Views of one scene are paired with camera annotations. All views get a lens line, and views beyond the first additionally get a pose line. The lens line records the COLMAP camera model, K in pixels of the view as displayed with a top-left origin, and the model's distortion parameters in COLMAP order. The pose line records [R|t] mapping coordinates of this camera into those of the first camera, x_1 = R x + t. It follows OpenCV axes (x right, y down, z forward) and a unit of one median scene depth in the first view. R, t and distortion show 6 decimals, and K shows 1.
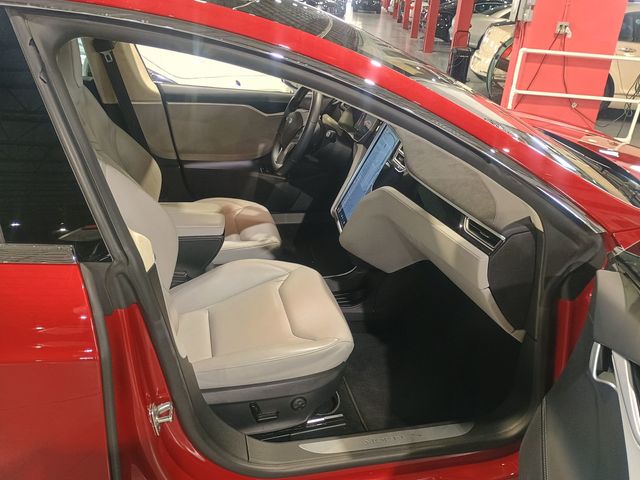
lens RADIAL K [[550.4, 0, 319.6], [0, 550.4, 244.3], [0, 0, 1]] dist [0.033896, -0.036930]
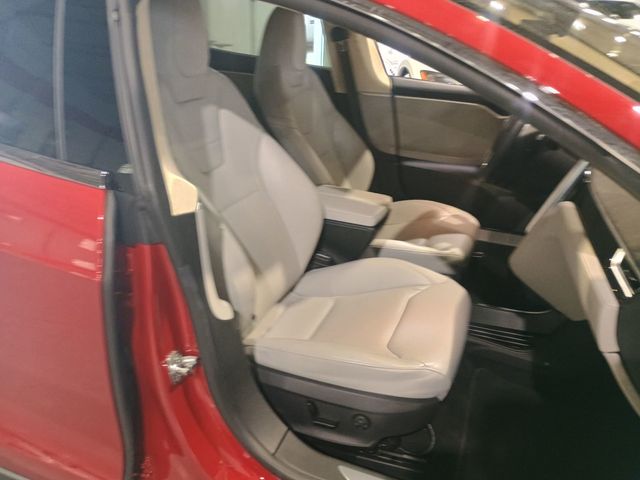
lens RADIAL K [[550.4, 0, 314.6], [0, 550.4, 239.7], [0, 0, 1]] dist [0.033896, -0.036930]
pose [[0.816678, 0.196363, -0.542659, 0.256664], [-0.222925, 0.974684, 0.017200, 0.011105], [0.532298, 0.106926, 0.839777, 0.170442]]
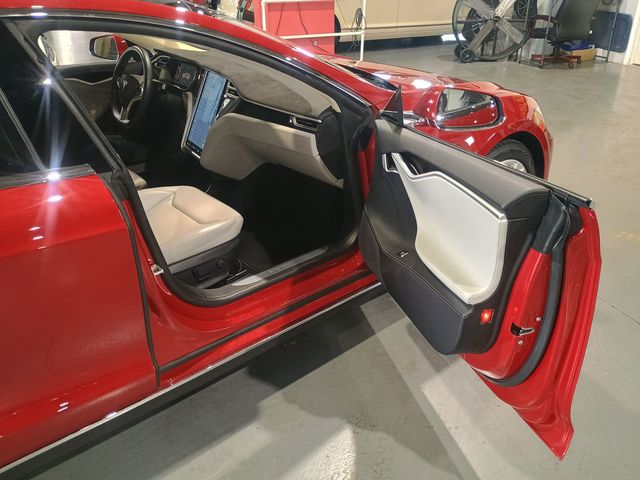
lens RADIAL K [[550.4, 0, 321.0], [0, 550.4, 241.2], [0, 0, 1]] dist [0.033896, -0.036930]
pose [[0.892270, -0.272159, 0.360256, -0.257482], [0.249266, 0.962220, 0.109543, 0.110683], [-0.376458, -0.007942, 0.926400, -0.384691]]
